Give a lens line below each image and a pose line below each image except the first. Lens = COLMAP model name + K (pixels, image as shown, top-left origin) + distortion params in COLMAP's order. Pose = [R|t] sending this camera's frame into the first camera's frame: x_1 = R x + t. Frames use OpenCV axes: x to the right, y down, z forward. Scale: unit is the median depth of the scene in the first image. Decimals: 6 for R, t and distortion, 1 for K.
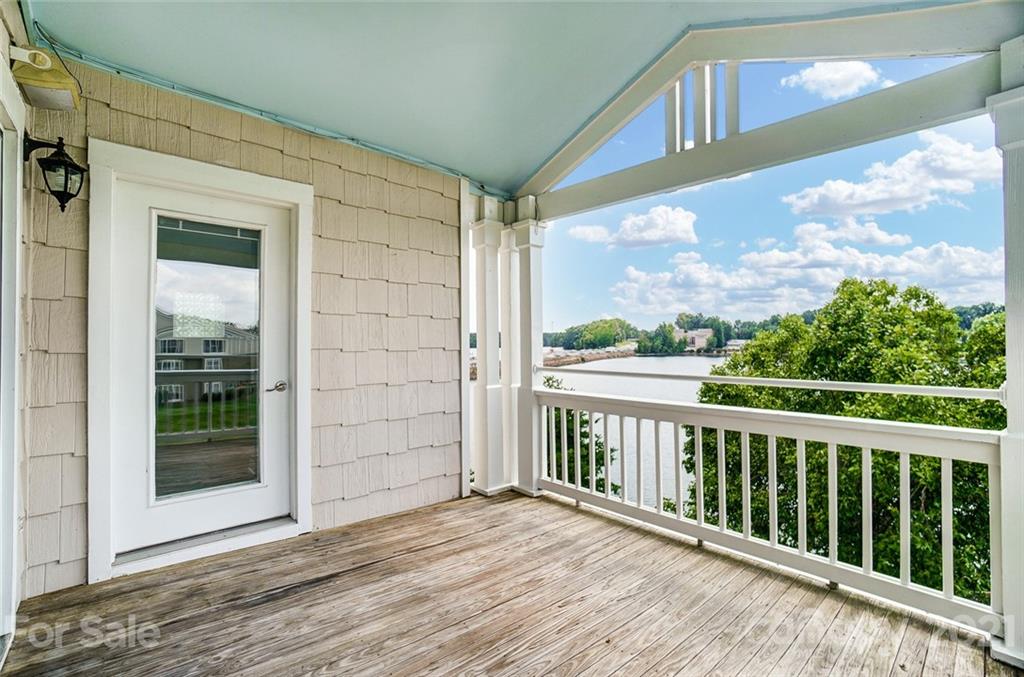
lens RADIAL K [[455.5, 0, 508.0], [0, 455.5, 344.0], [0, 0, 1]] dist [-0.069380, 0.026387]
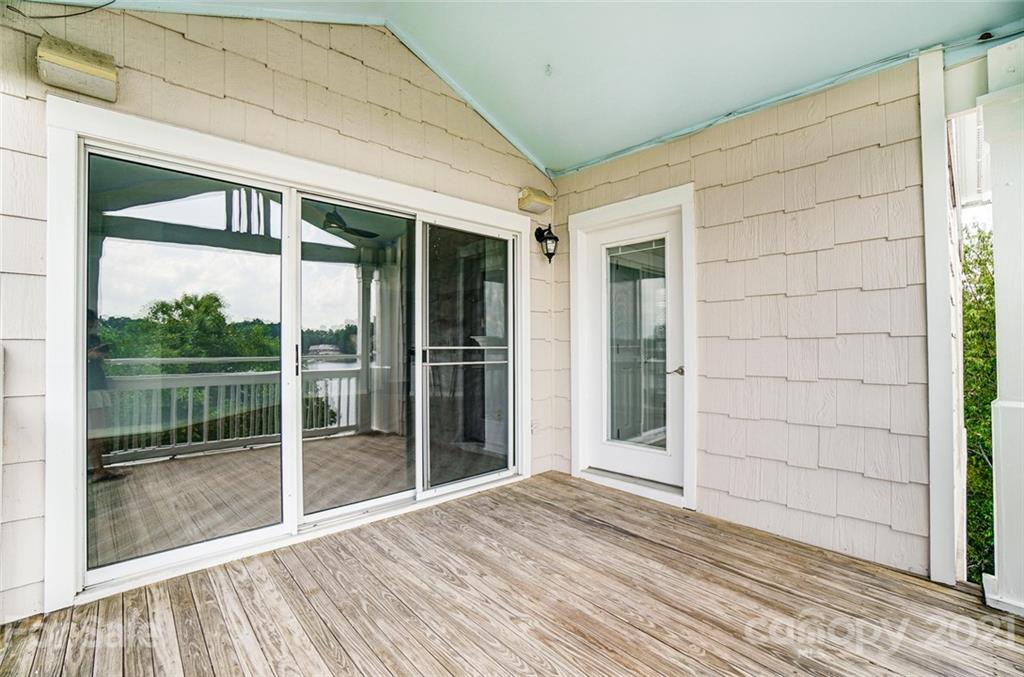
lens RADIAL K [[455.5, 0, 508.0], [0, 455.5, 344.0], [0, 0, 1]] dist [-0.069380, 0.026387]
pose [[0.007113, -0.005742, -0.999958, 0.651930], [0.004784, 0.999972, -0.005708, 0.033789], [0.999963, -0.004743, 0.007140, 0.587627]]
